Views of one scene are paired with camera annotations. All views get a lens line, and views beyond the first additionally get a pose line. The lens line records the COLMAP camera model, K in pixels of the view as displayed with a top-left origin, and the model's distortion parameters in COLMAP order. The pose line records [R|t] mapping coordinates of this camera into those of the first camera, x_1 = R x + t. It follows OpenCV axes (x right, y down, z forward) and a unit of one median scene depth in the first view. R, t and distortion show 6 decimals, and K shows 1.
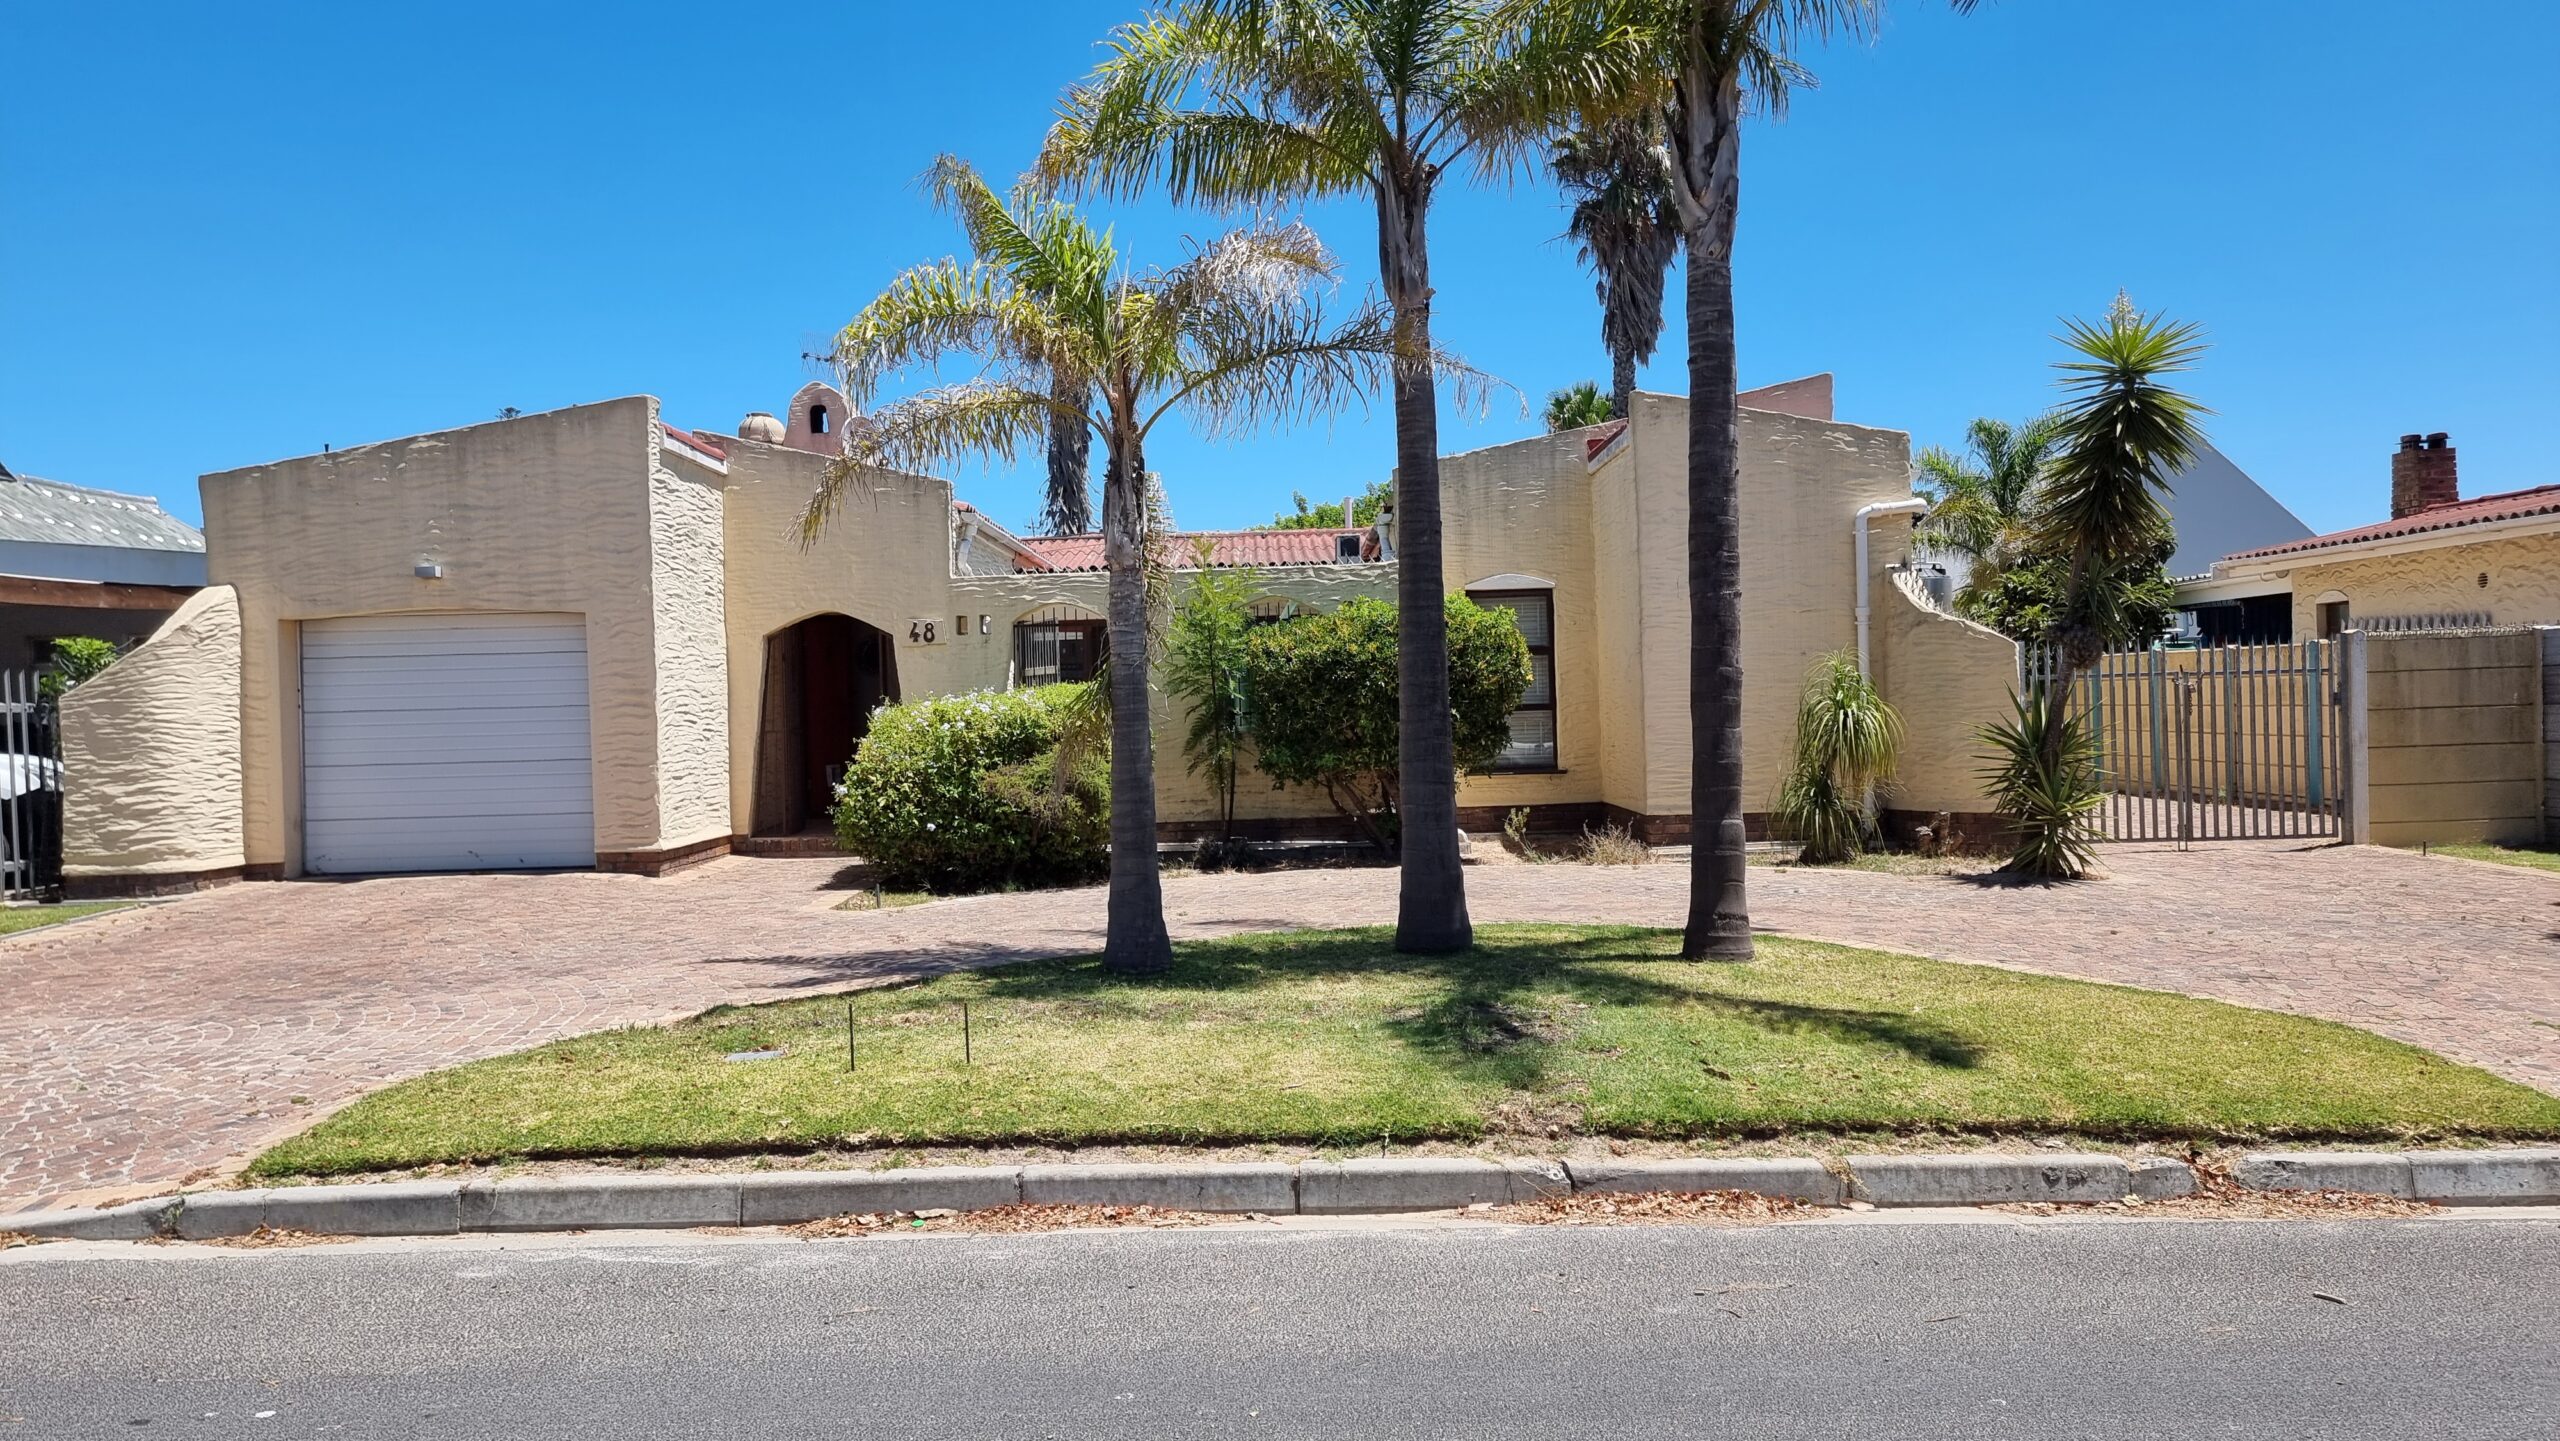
lens RADIAL K [[1763.6, 0, 1280.0], [0, 1763.6, 720.5], [0, 0, 1]] dist [0.089632, -0.068133]
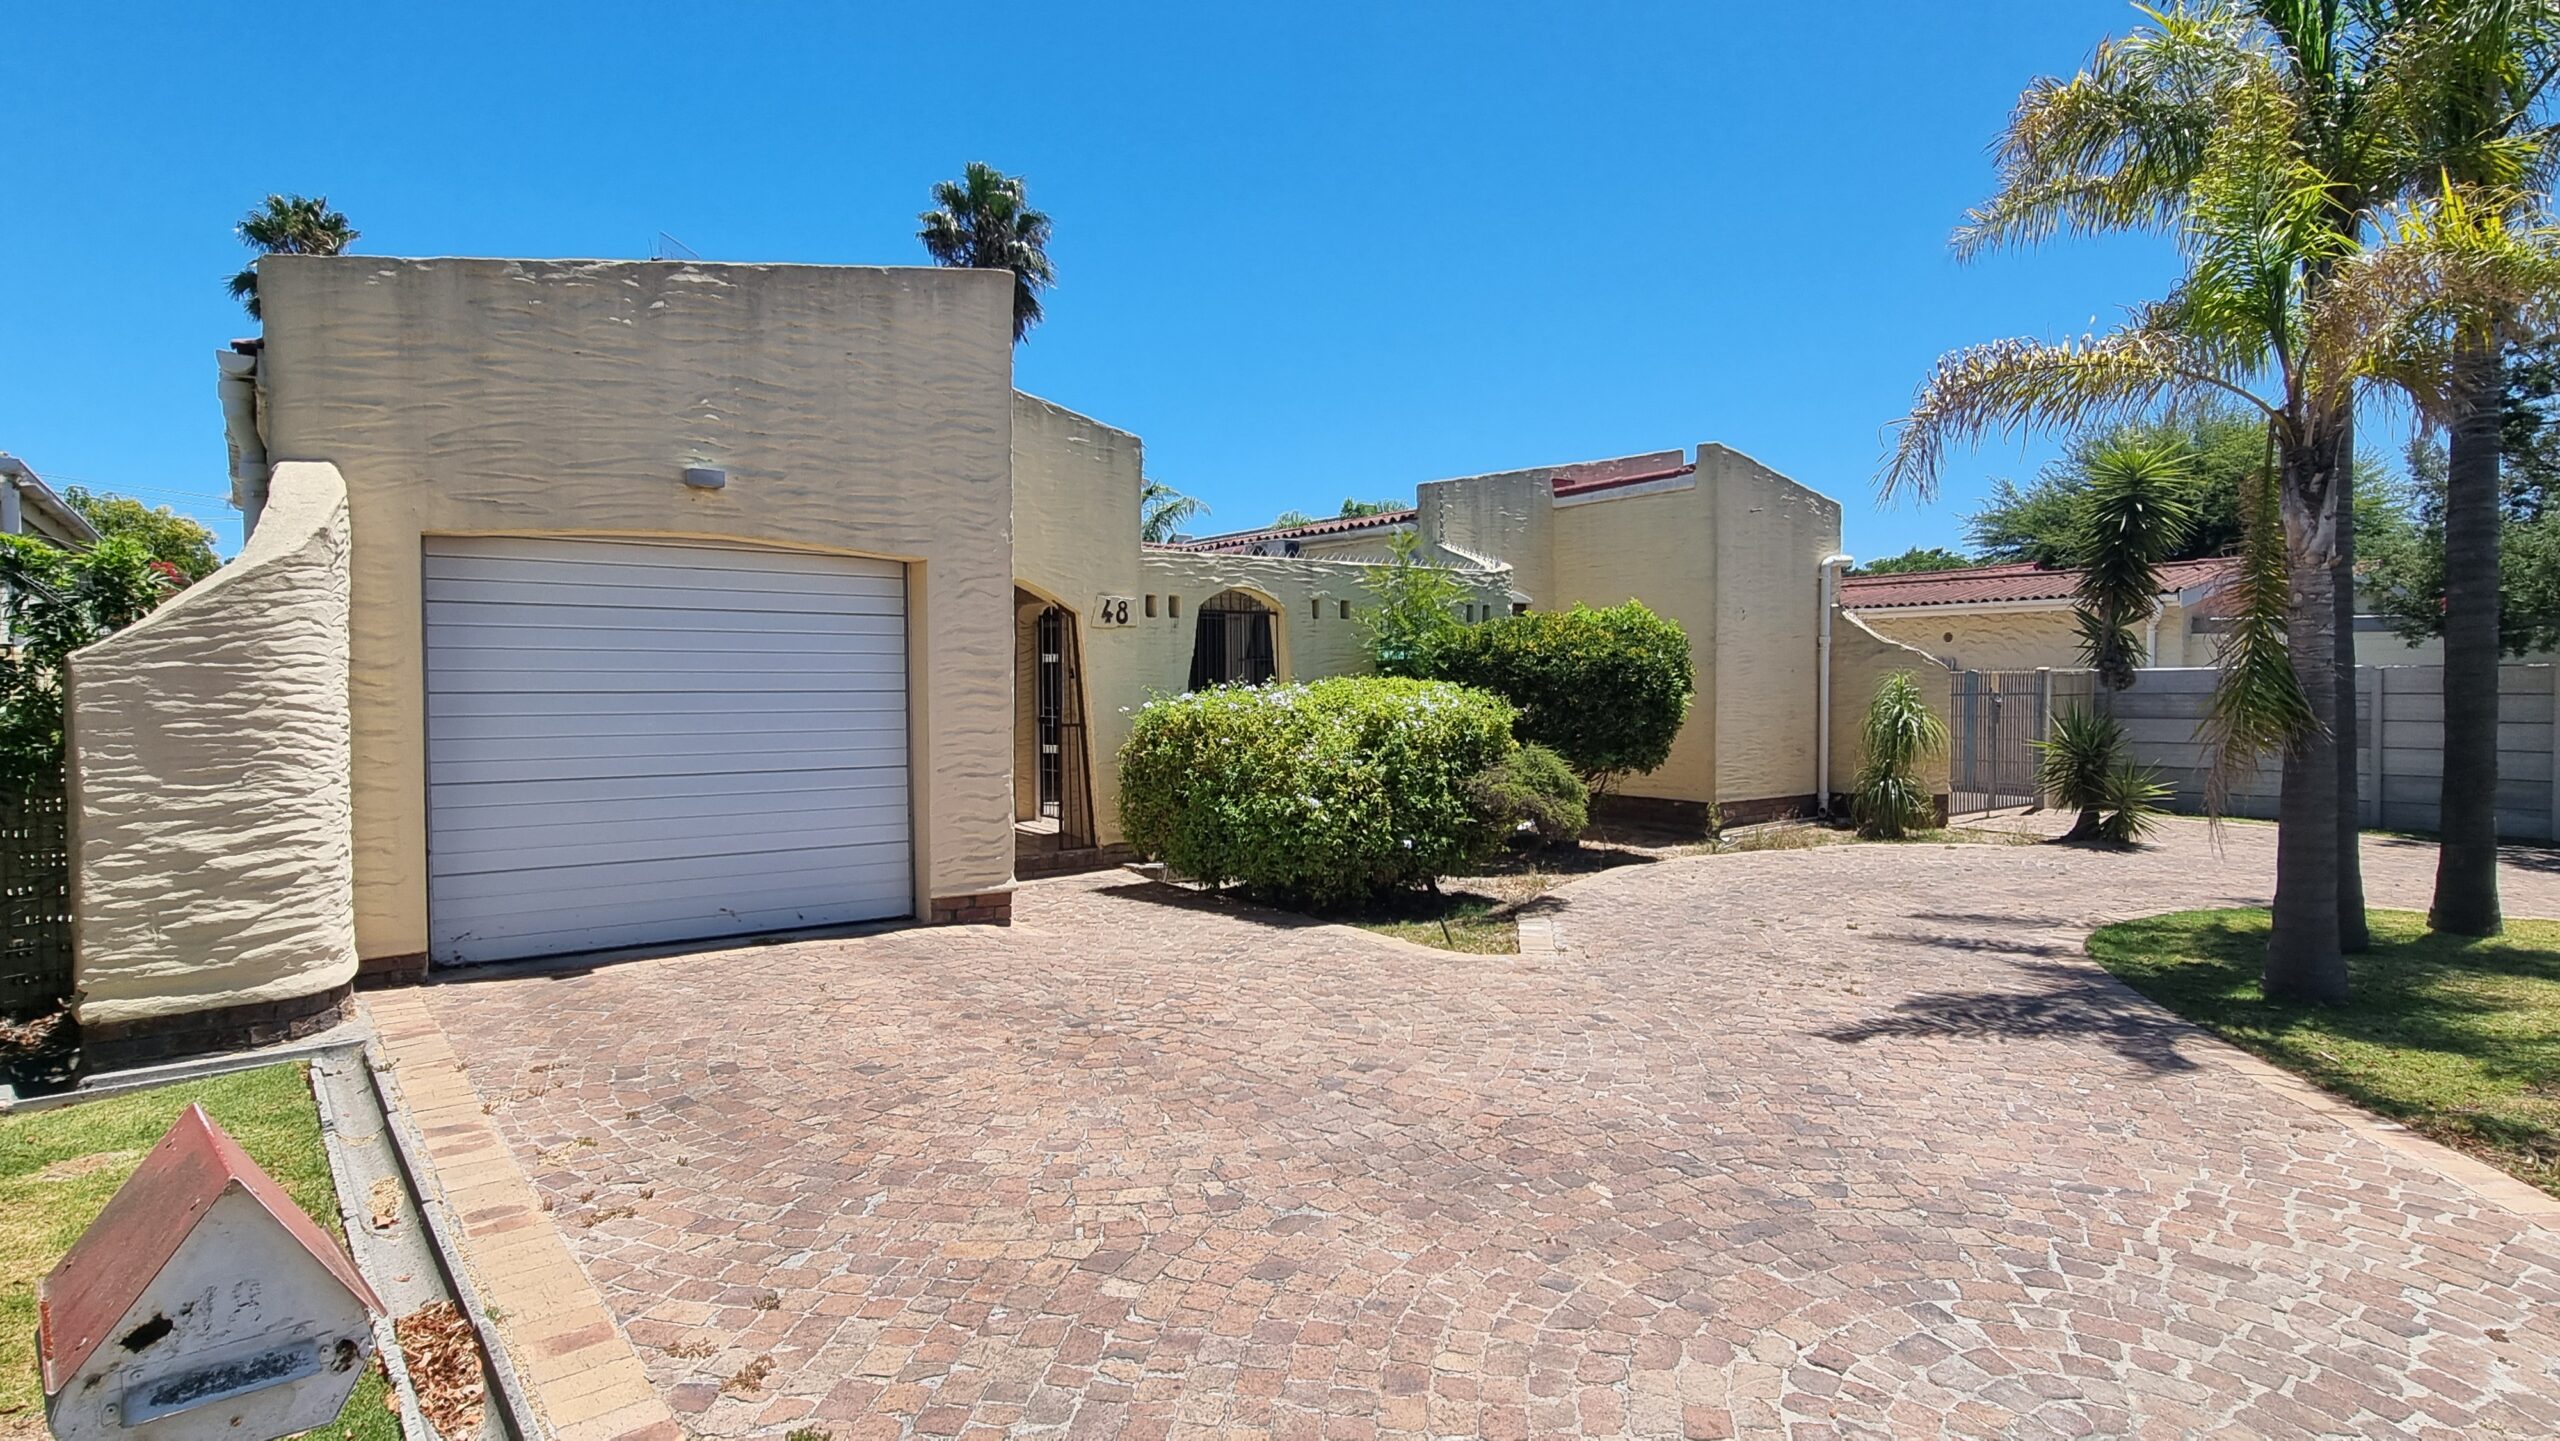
lens RADIAL K [[1342.3, 0, 1297.7], [0, 1342.3, 720.4], [0, 0, 1]] dist [0.001796, 0.000197]
pose [[0.791821, 0.009012, 0.610687, -0.678938], [-0.015109, 0.999874, 0.004834, -0.002088], [-0.610566, -0.013055, 0.791857, 0.555866]]
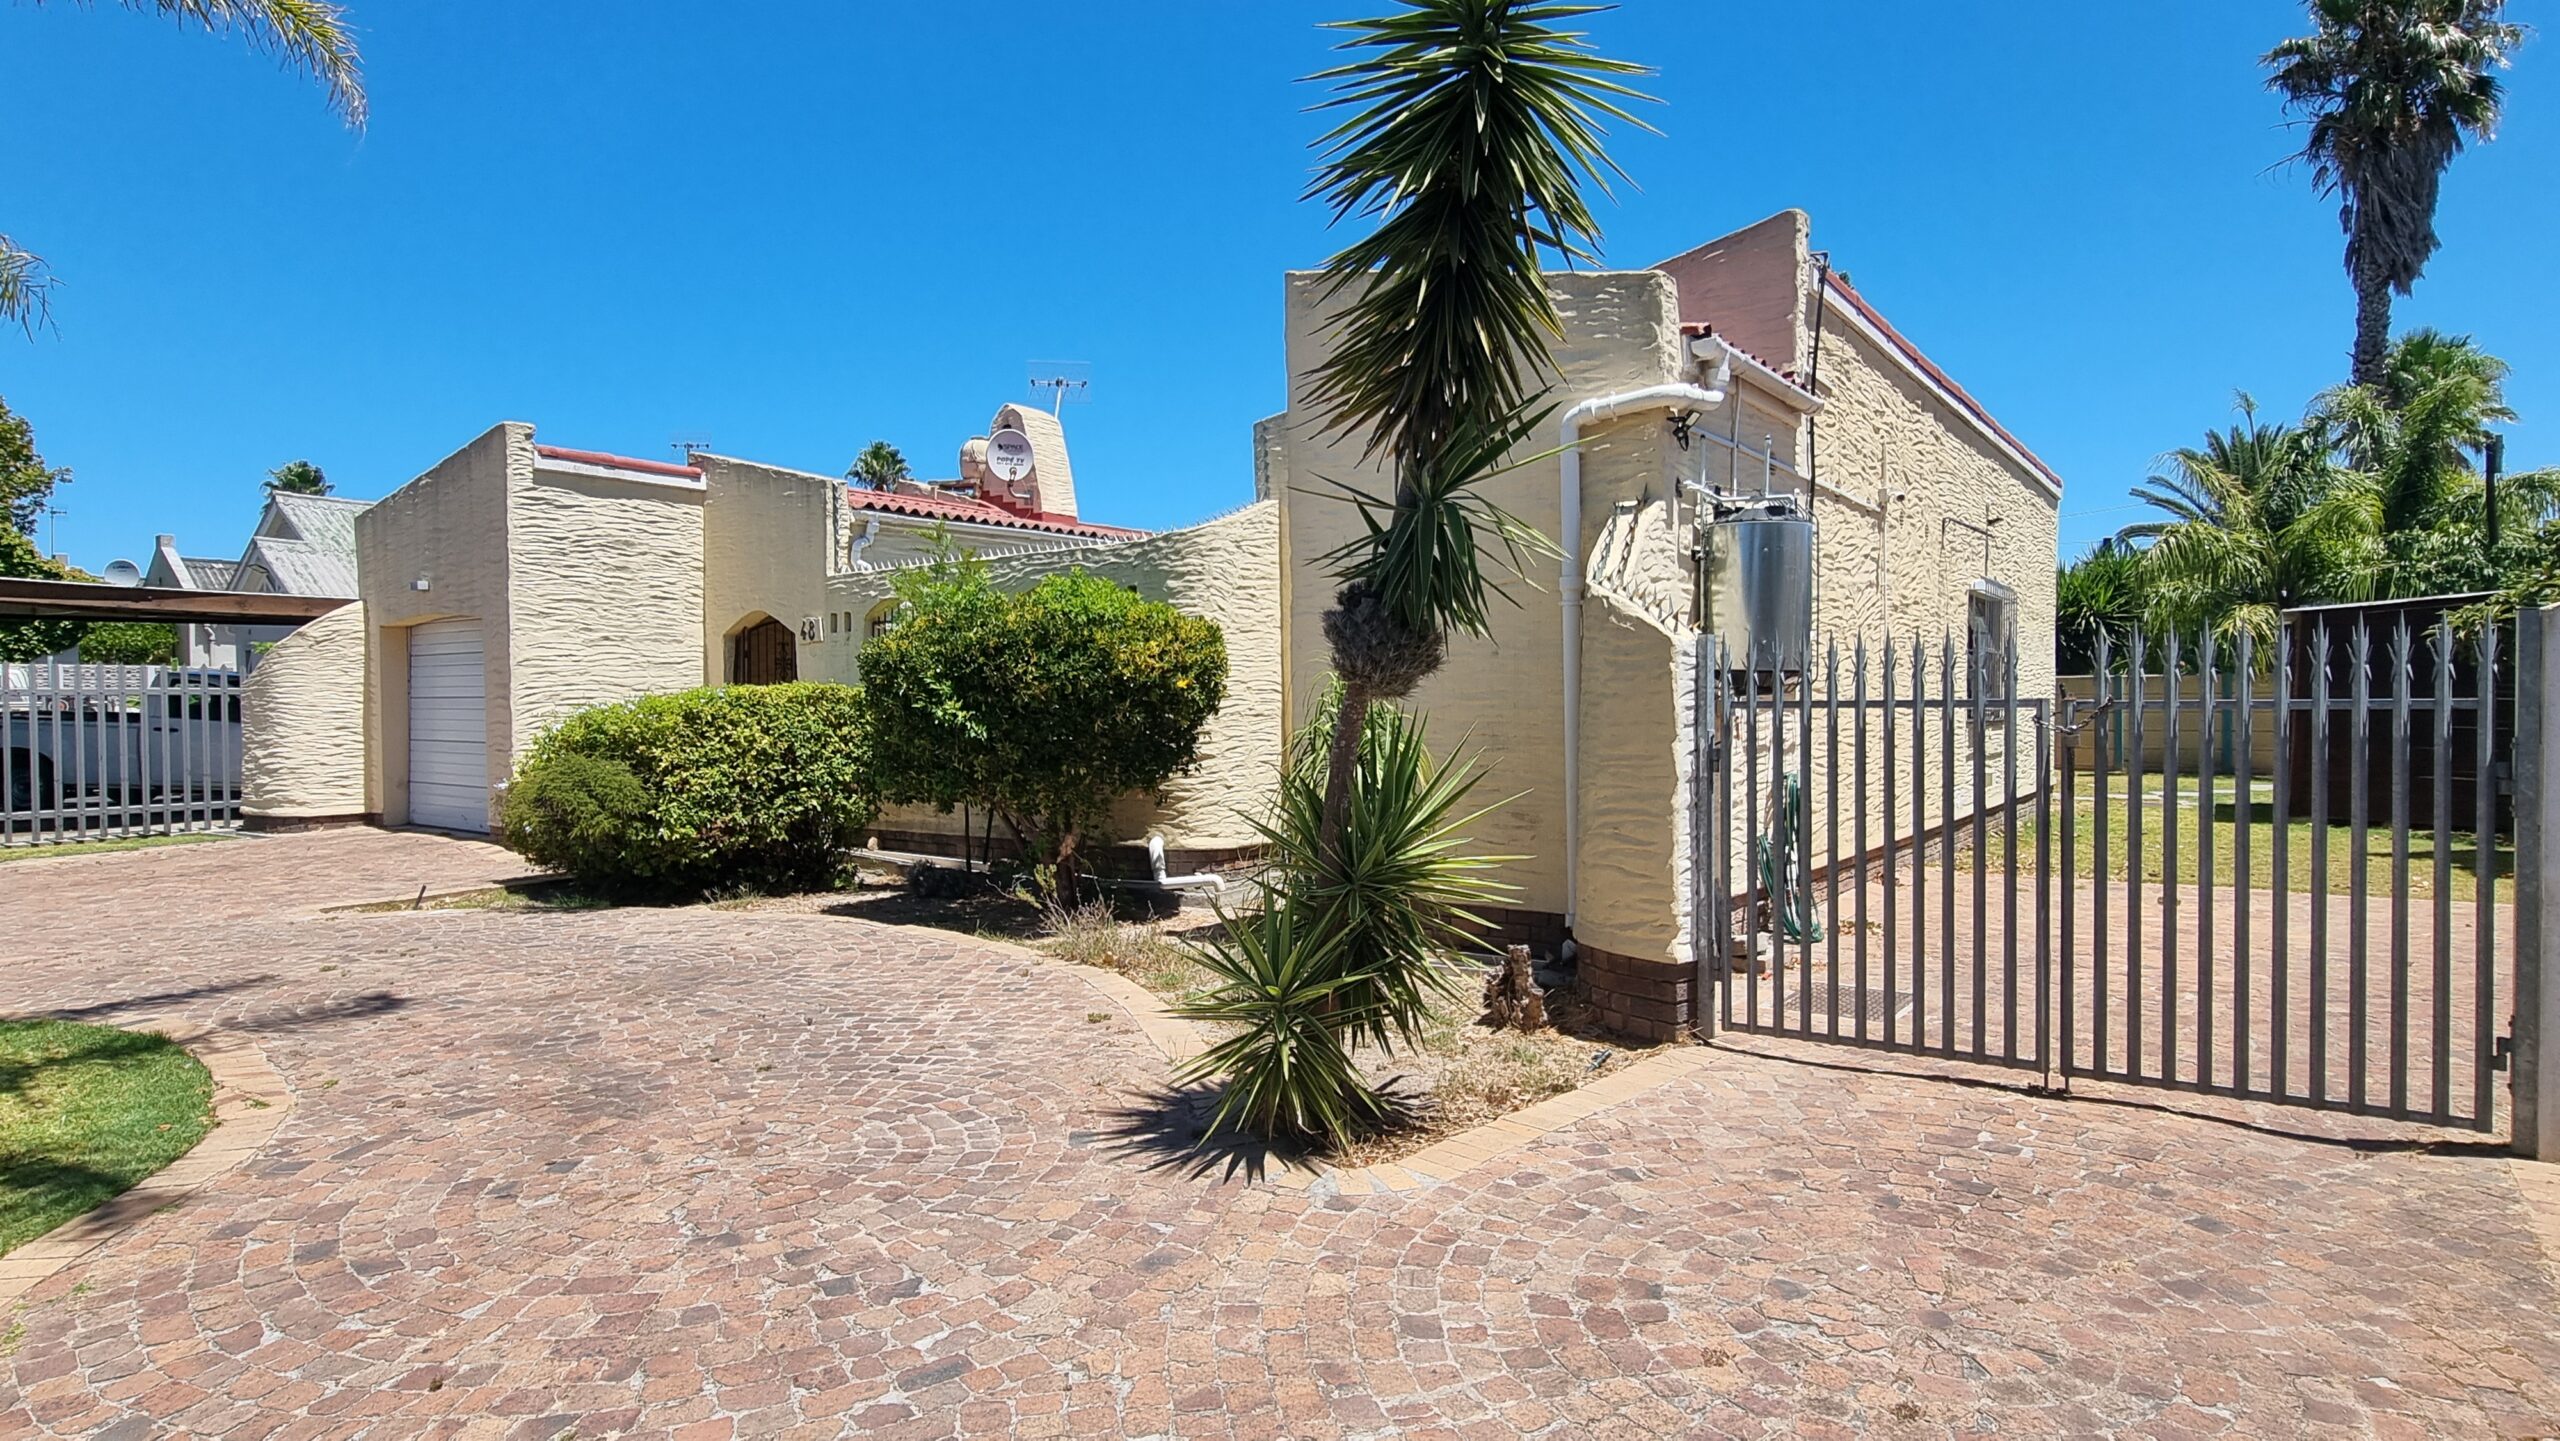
lens RADIAL K [[1342.3, 0, 1297.7], [0, 1342.3, 720.4], [0, 0, 1]] dist [0.001796, 0.000197]
pose [[0.803642, 0.032195, -0.594242, 0.627166], [-0.020479, 0.999440, 0.026453, -0.031084], [0.594761, -0.009089, 0.803851, 0.701016]]
